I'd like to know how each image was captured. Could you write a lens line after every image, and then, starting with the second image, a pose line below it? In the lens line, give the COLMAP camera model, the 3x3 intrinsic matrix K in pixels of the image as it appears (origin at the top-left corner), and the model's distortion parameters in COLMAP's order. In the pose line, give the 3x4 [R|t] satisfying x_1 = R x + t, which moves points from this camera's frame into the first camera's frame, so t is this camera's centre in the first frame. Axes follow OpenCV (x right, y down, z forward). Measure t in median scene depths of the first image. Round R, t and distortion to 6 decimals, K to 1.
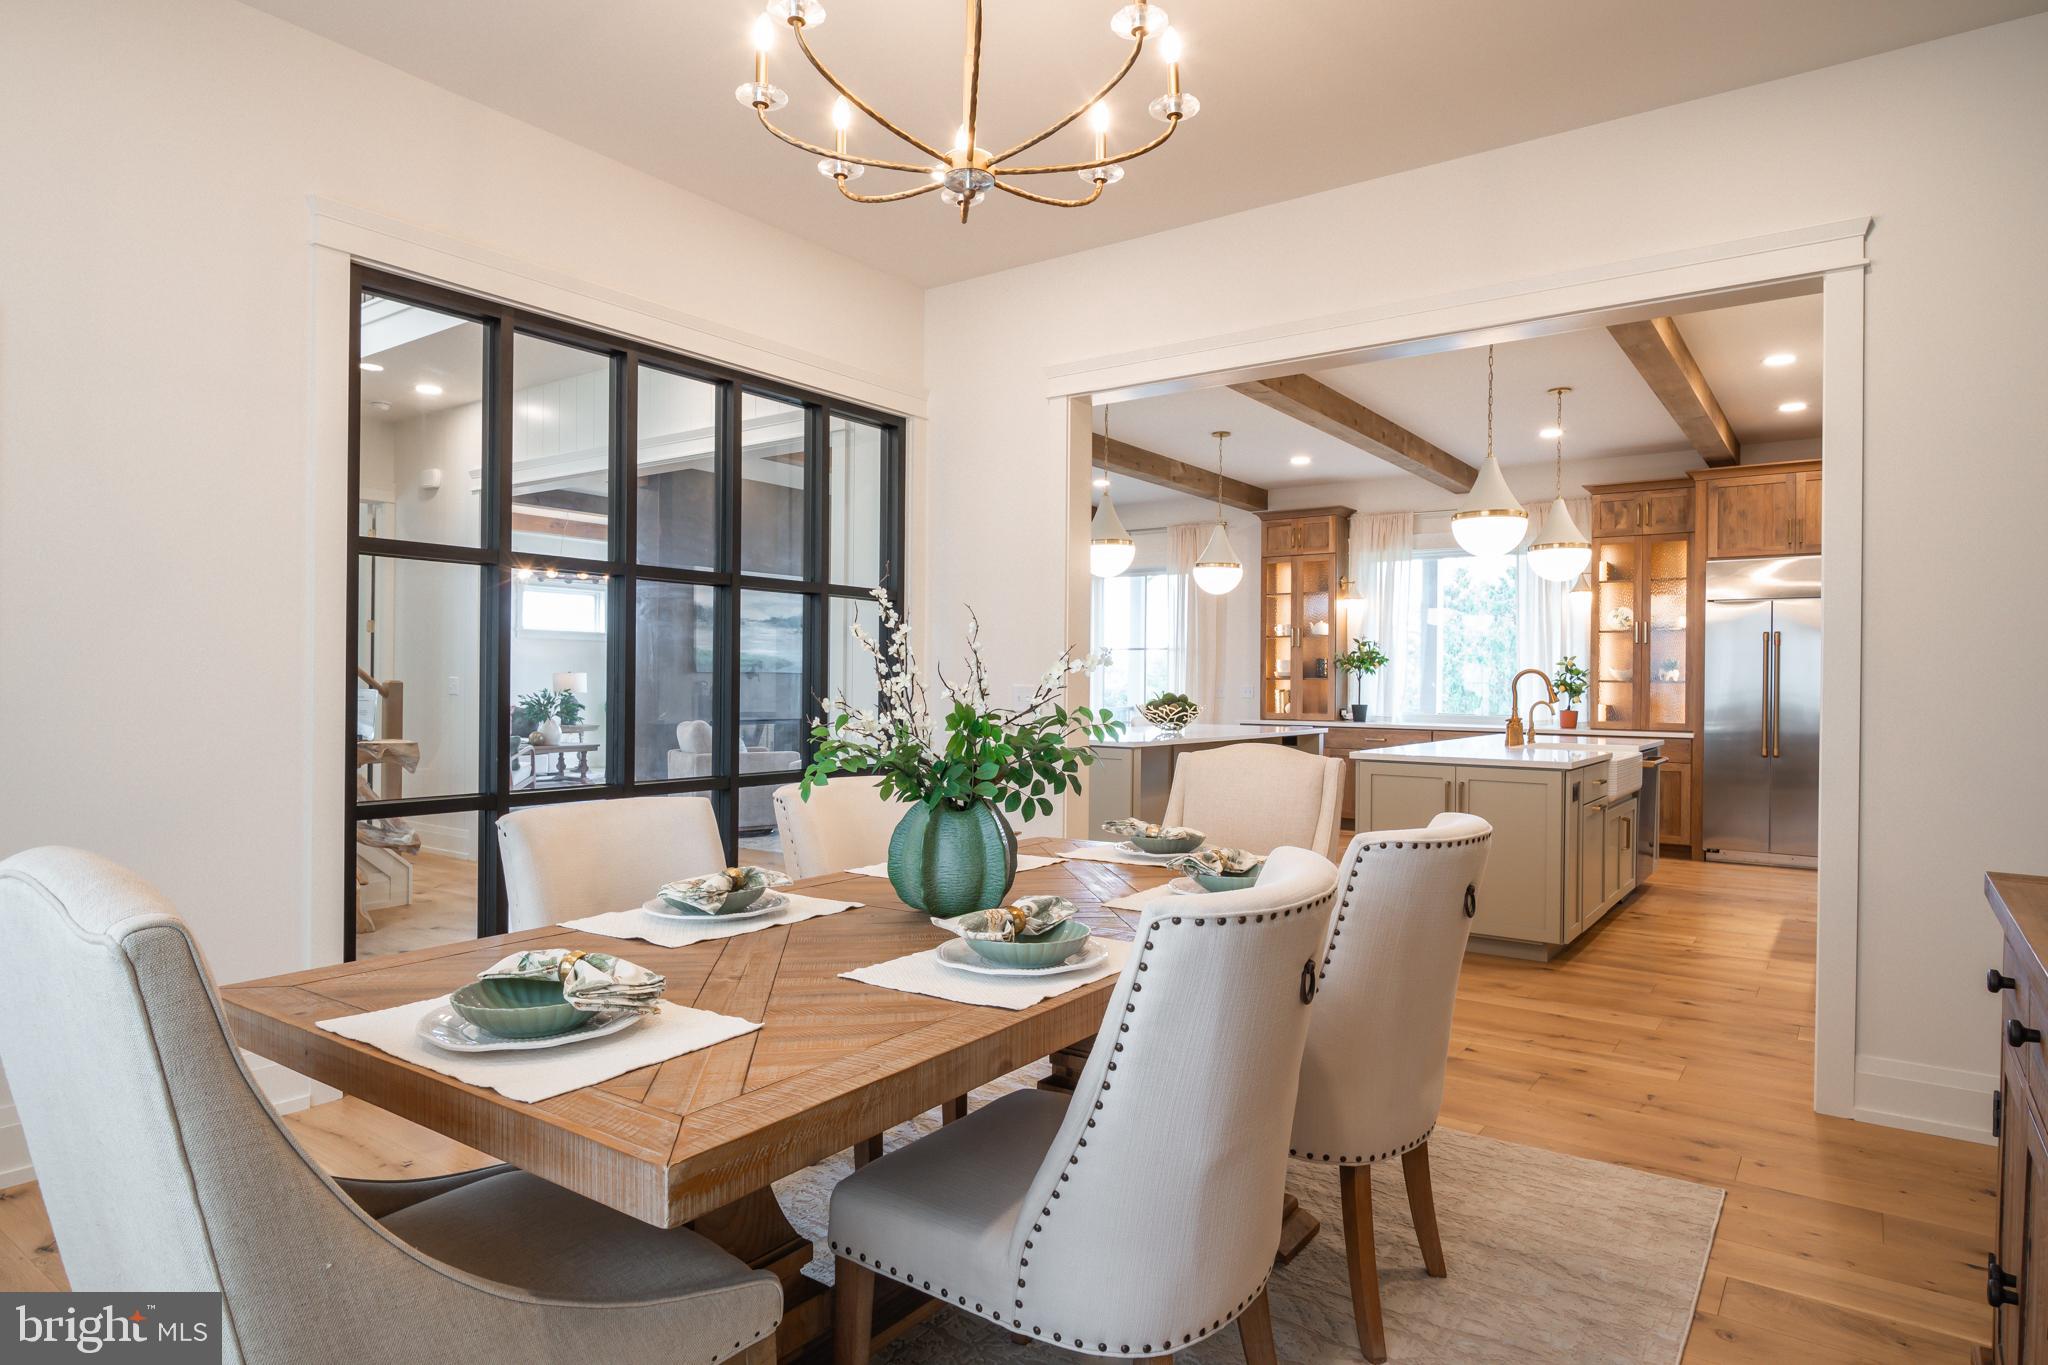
lens RADIAL K [[1167.4, 0, 1024.0], [0, 1167.4, 682.5], [0, 0, 1]] dist [-0.006760, -0.003405]
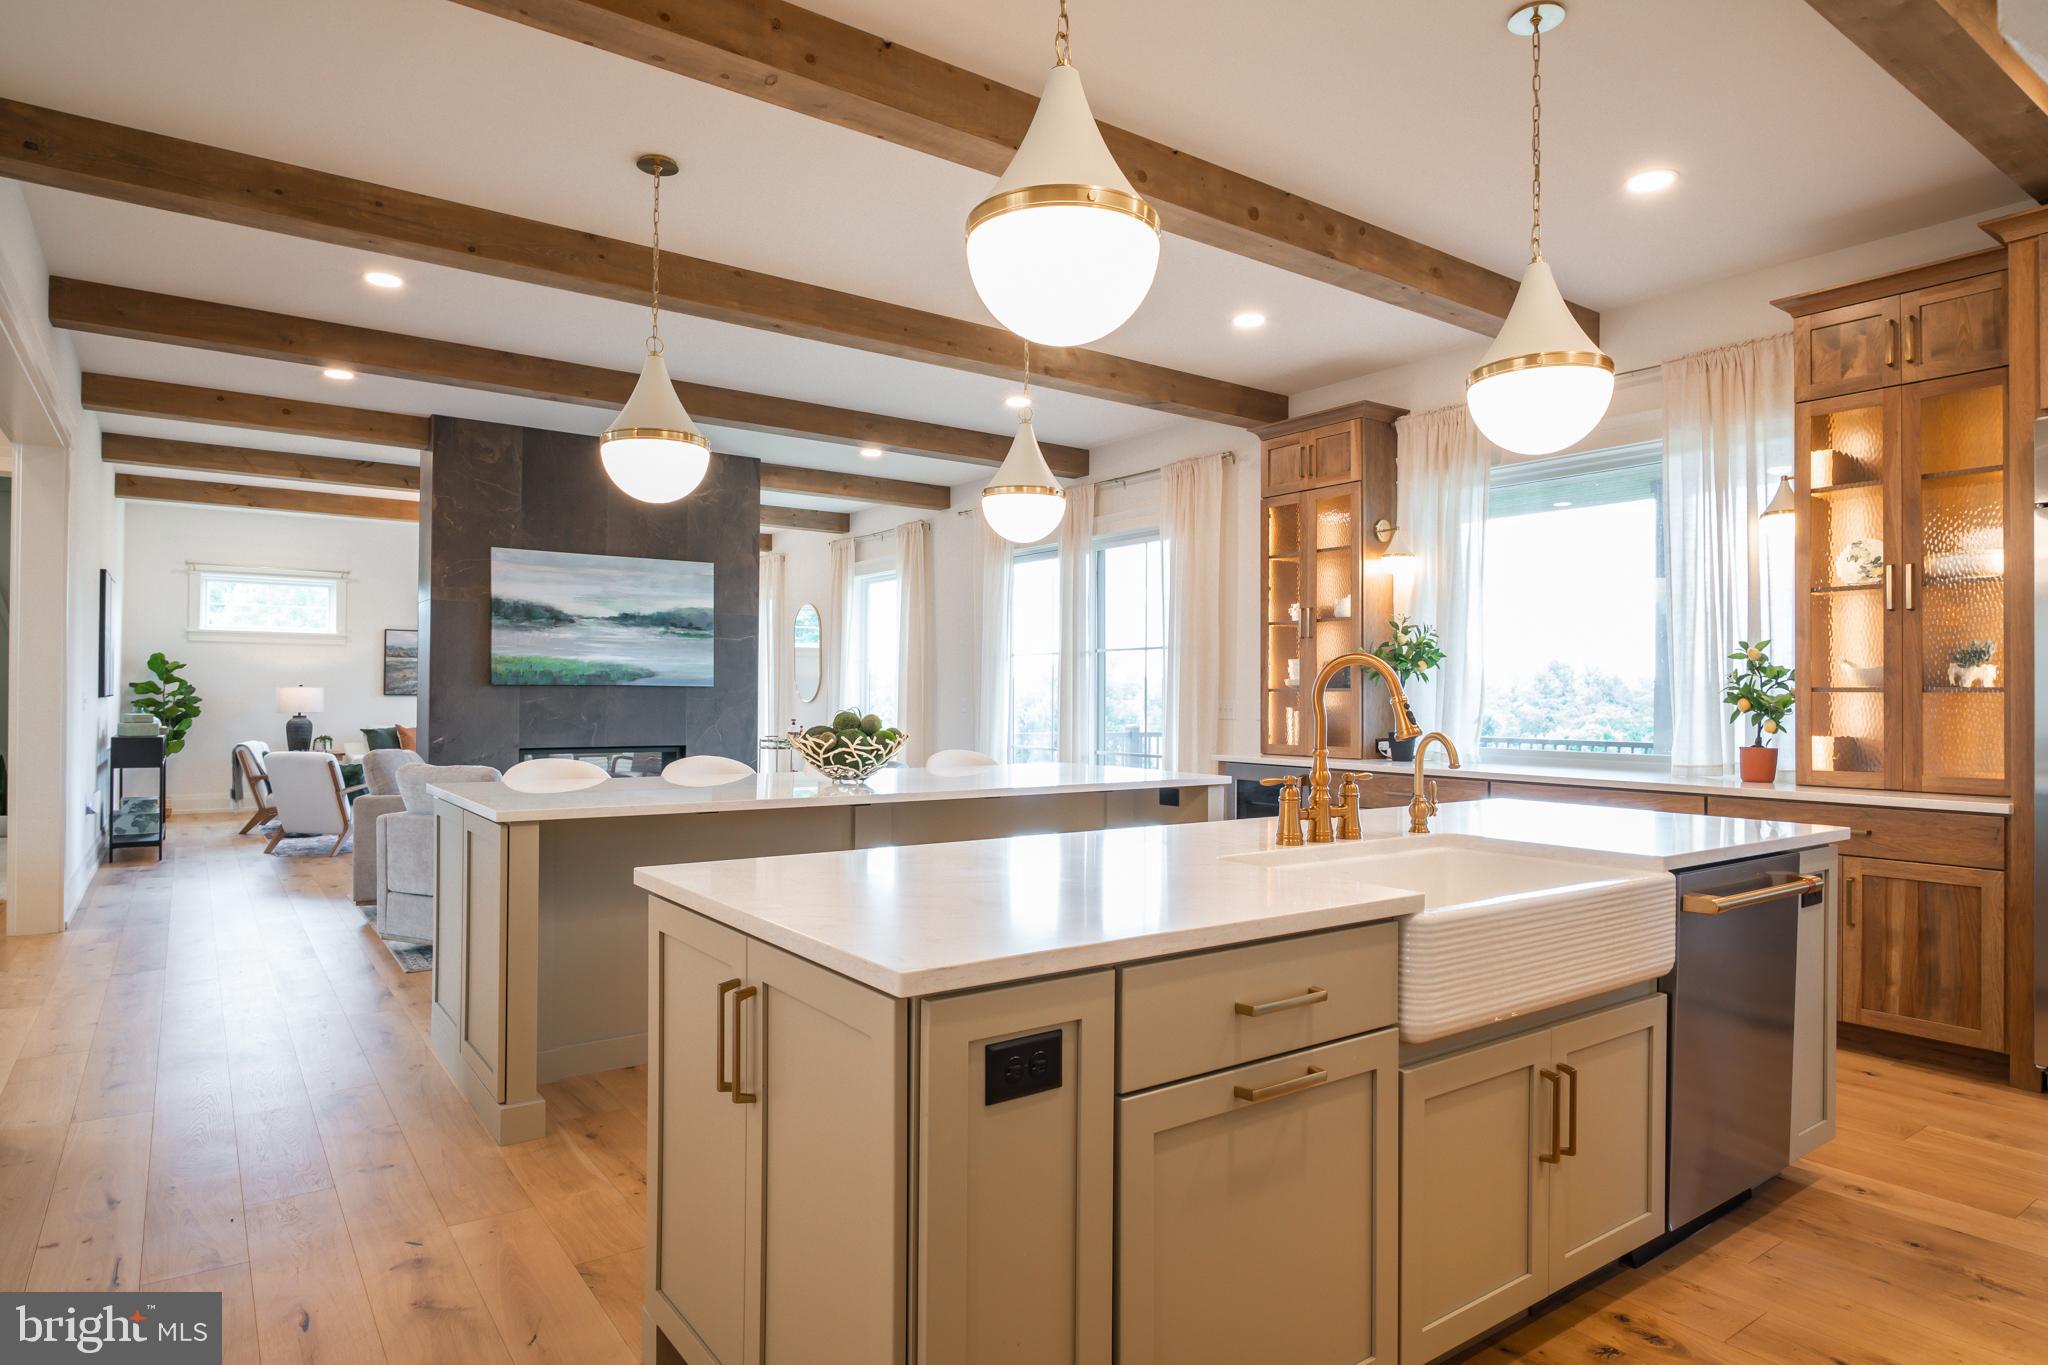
lens RADIAL K [[1167.4, 0, 1024.0], [0, 1167.4, 682.5], [0, 0, 1]] dist [-0.006760, -0.003405]
pose [[0.954025, -0.007607, -0.299631, 0.313576], [0.003019, 0.999871, -0.015773, 0.002911], [0.299713, 0.014143, 0.953925, 0.416082]]
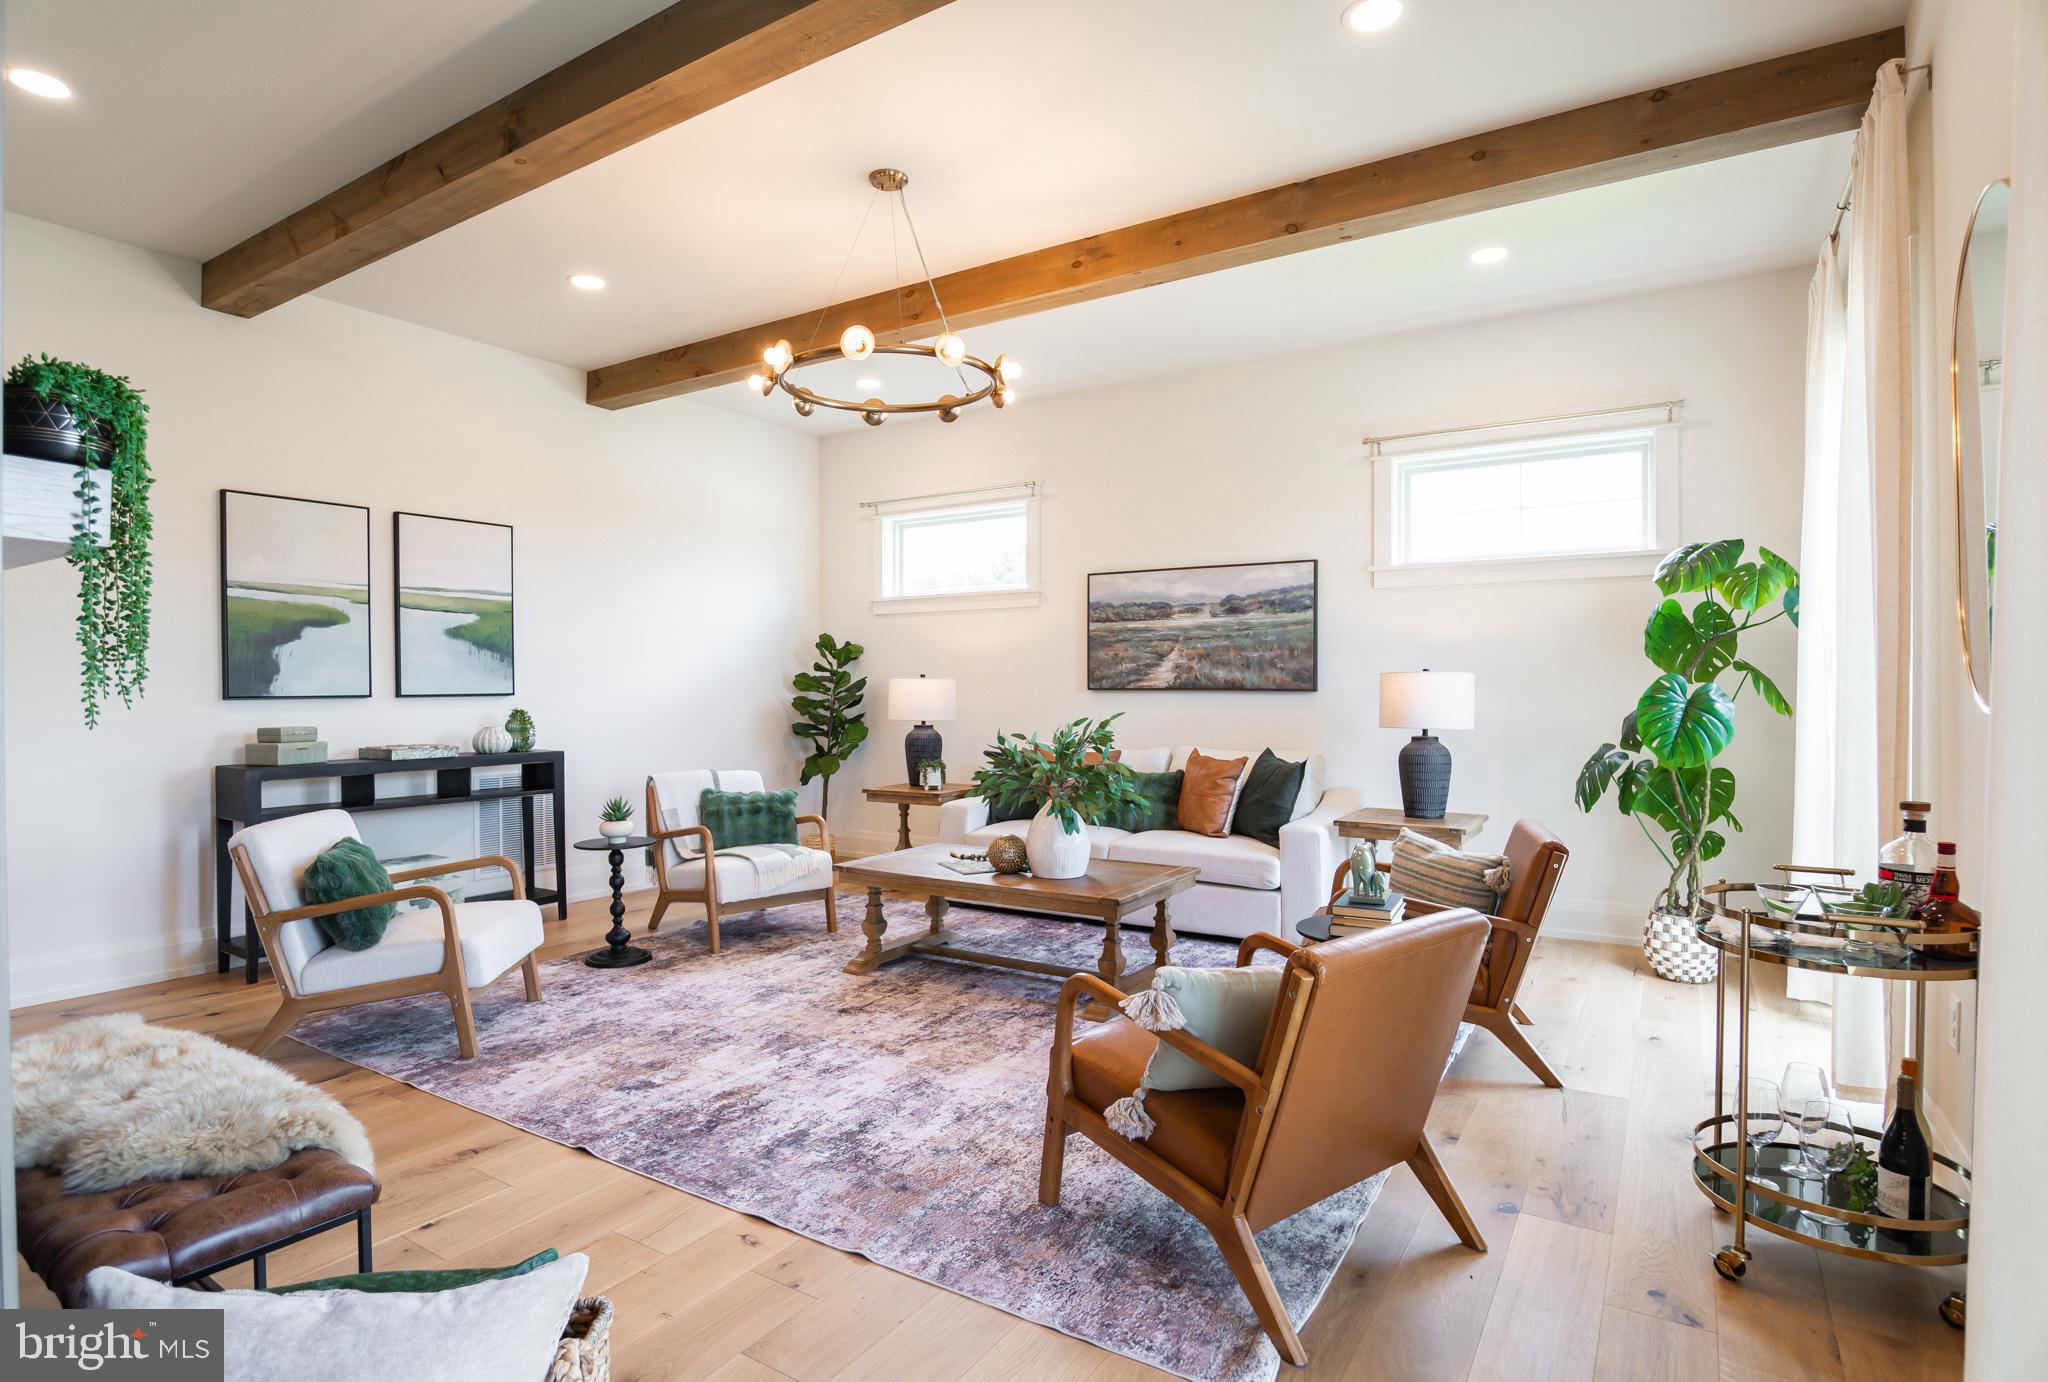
lens RADIAL K [[1011.2, 0, 926.0], [0, 1011.2, 676.4], [0, 0, 1]] dist [-0.024432, -0.000054]
pose [[0.017821, -0.031669, -0.999340, -0.145193], [0.000176, 0.999498, -0.031671, 0.005874], [0.999841, 0.000389, 0.017818, 1.372216]]
